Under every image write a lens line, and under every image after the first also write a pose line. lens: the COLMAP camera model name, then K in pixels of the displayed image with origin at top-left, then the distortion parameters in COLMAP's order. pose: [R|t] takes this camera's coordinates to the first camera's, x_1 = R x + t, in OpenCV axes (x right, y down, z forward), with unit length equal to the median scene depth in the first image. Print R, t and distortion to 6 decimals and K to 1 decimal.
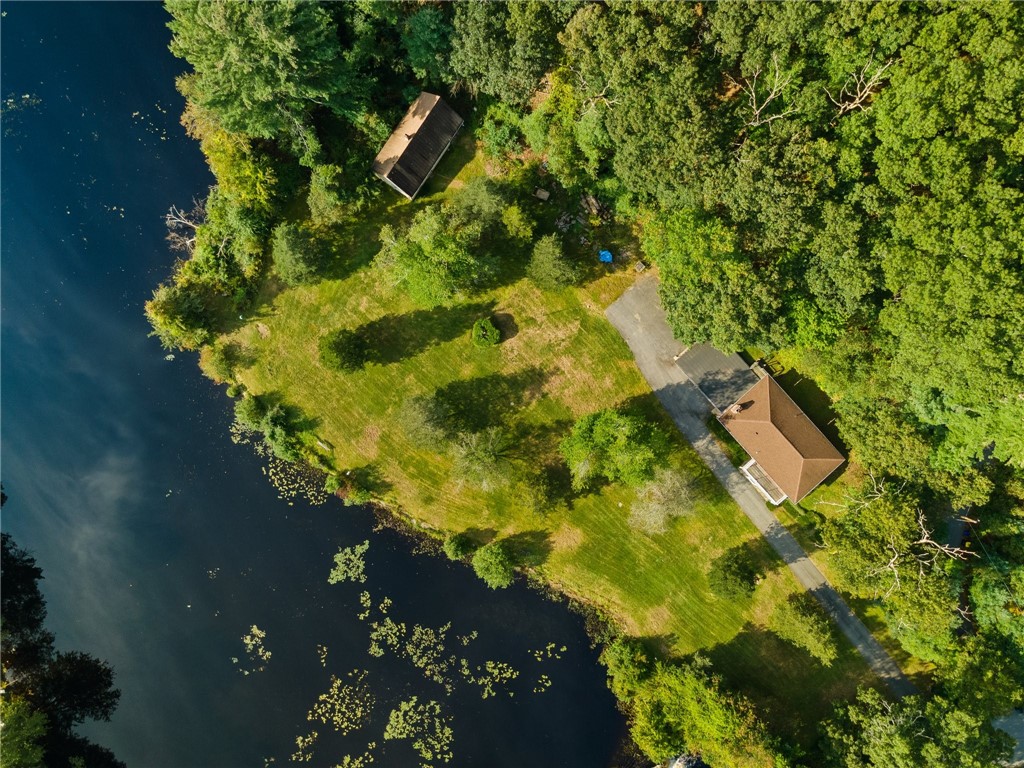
lens RADIAL K [[760.0, 0, 512.0], [0, 760.0, 384.0], [0, 0, 1]] dist [0.004248, 0.062975]
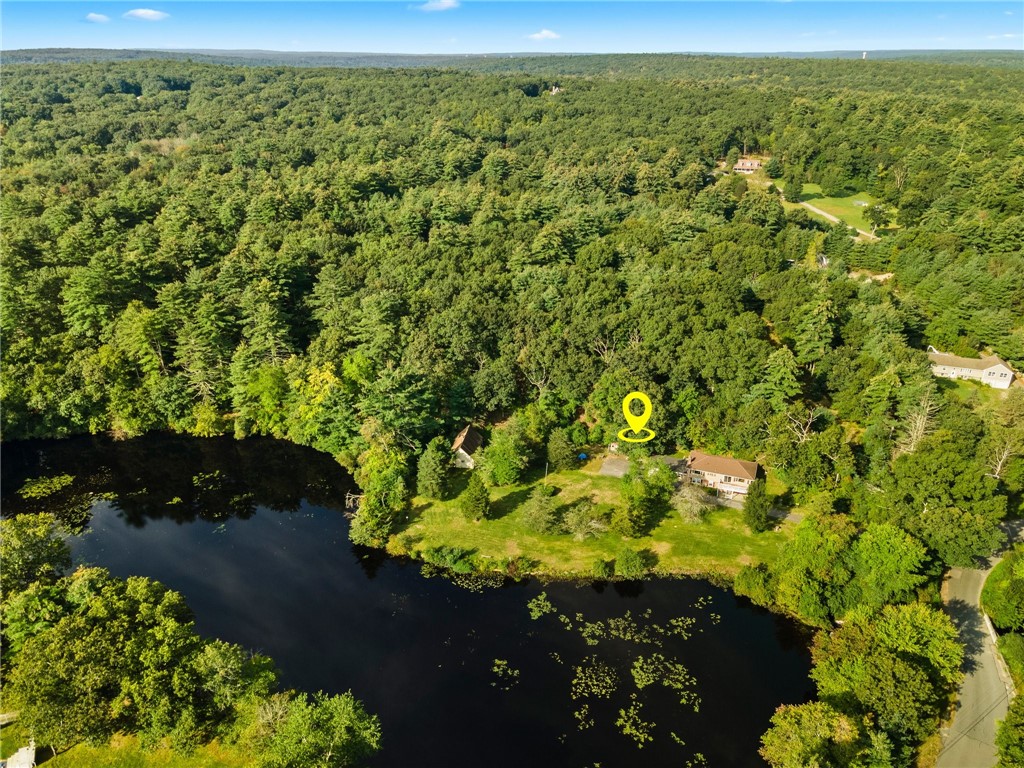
lens RADIAL K [[760.0, 0, 512.0], [0, 760.0, 384.0], [0, 0, 1]] dist [0.004248, 0.062975]
pose [[0.893292, -0.177936, 0.412758, -0.735235], [0.449429, 0.340060, -0.826059, 1.177450], [0.006623, 0.923416, 0.383742, 0.132291]]
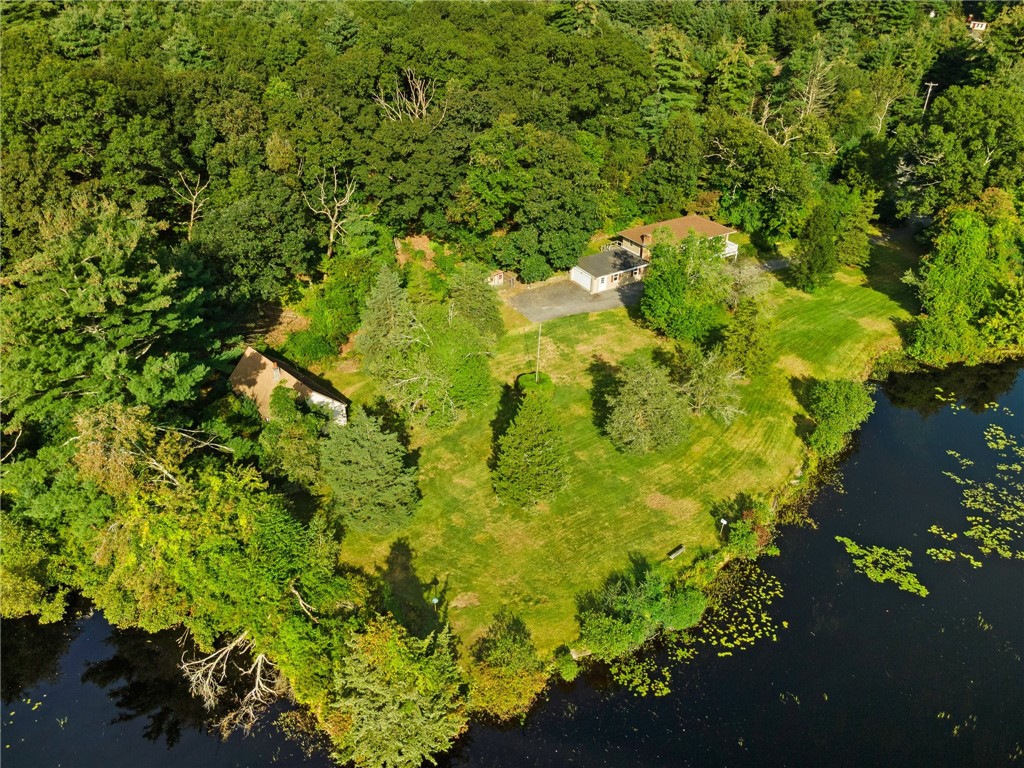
lens RADIAL K [[760.0, 0, 512.0], [0, 760.0, 384.0], [0, 0, 1]] dist [0.004248, 0.062975]
pose [[0.192579, -0.516454, 0.834379, -0.689976], [0.981118, 0.085845, -0.173312, 0.045530], [0.017880, 0.852001, 0.523235, 0.565663]]
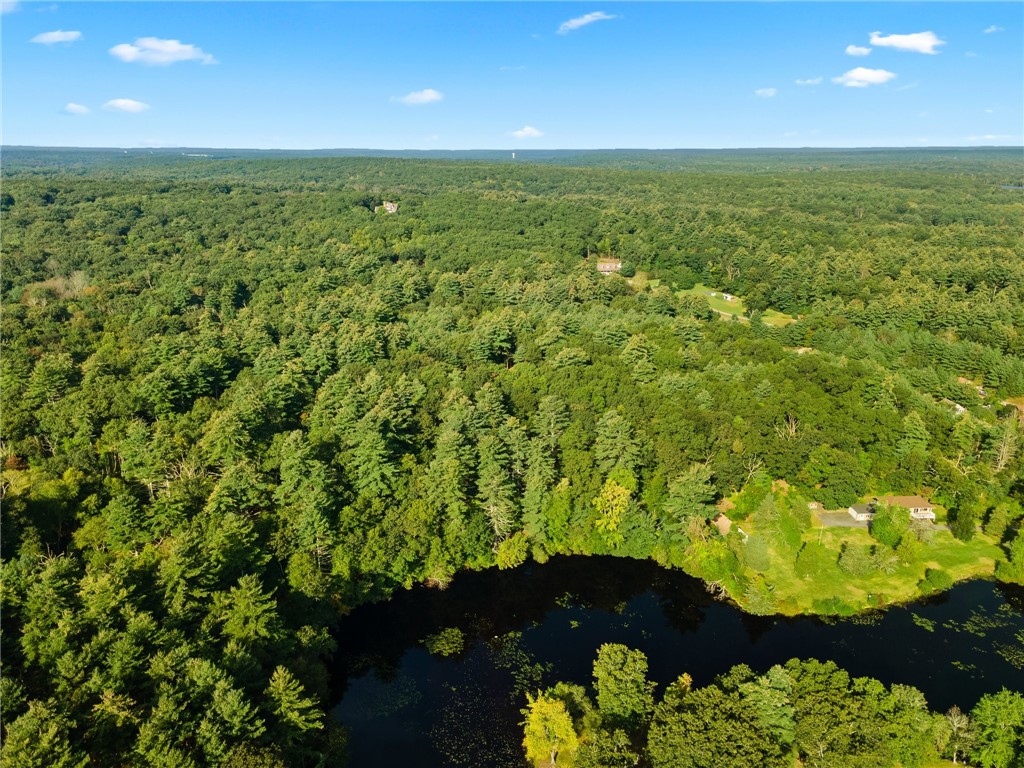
lens RADIAL K [[760.0, 0, 512.0], [0, 760.0, 384.0], [0, 0, 1]] dist [0.004248, 0.062975]
pose [[0.626669, -0.231278, 0.744175, -2.079087], [0.779169, 0.169414, -0.603485, 0.483599], [0.013499, 0.958024, 0.286371, -0.094574]]
